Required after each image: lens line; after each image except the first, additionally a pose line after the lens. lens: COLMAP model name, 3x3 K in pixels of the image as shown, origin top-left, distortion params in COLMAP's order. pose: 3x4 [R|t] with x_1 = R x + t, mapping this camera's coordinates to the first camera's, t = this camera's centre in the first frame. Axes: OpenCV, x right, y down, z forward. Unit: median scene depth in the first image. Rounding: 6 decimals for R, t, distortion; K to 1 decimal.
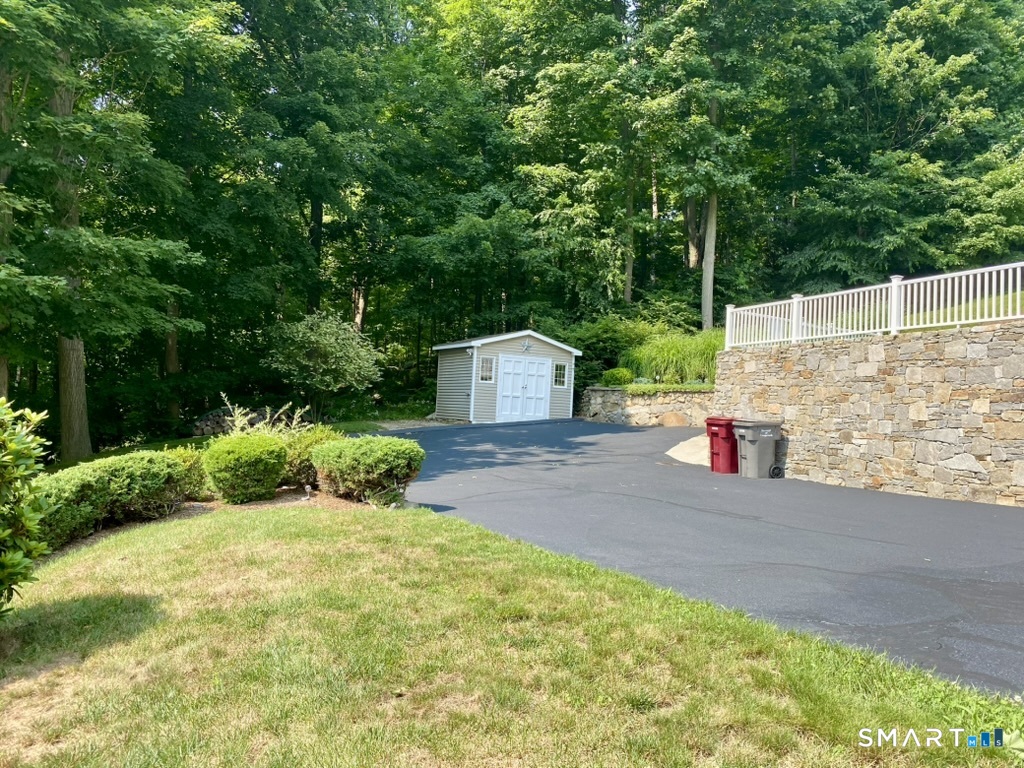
lens RADIAL K [[762.3, 0, 512.0], [0, 762.3, 384.0], [0, 0, 1]] dist [0.002564, 0.000391]
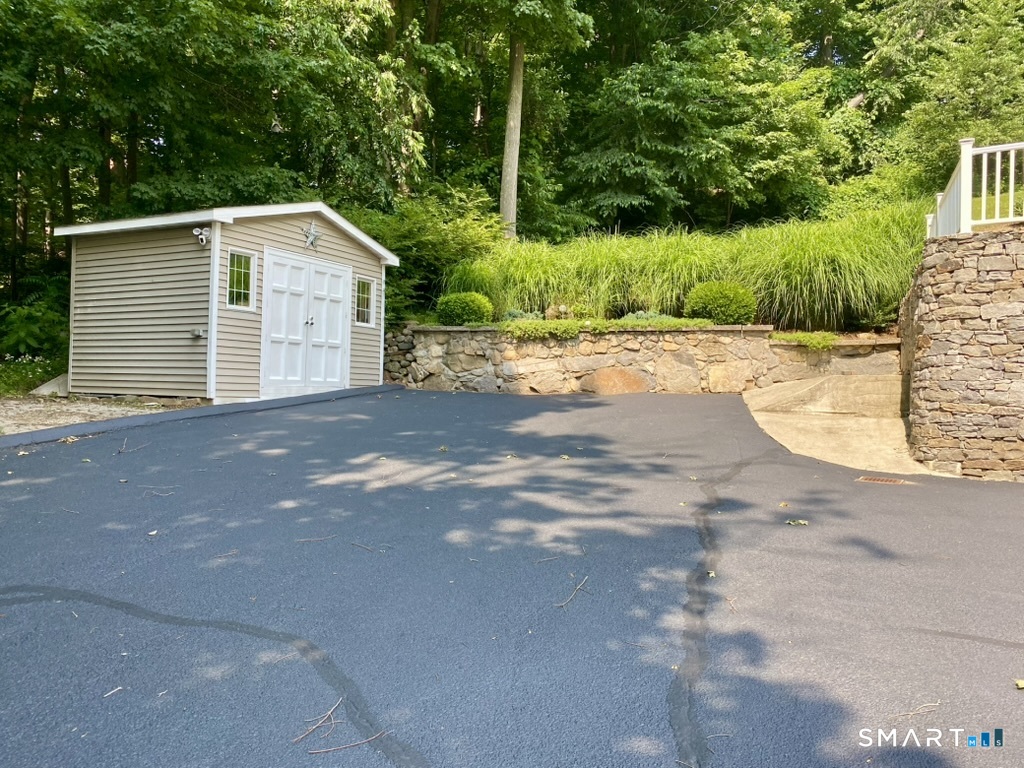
lens RADIAL K [[762.3, 0, 512.0], [0, 762.3, 384.0], [0, 0, 1]] dist [0.002564, 0.000391]
pose [[0.828849, -0.029643, 0.558687, -0.146441], [0.001023, 0.998674, 0.051470, 0.017844], [-0.559472, -0.042089, 0.827780, 0.532606]]
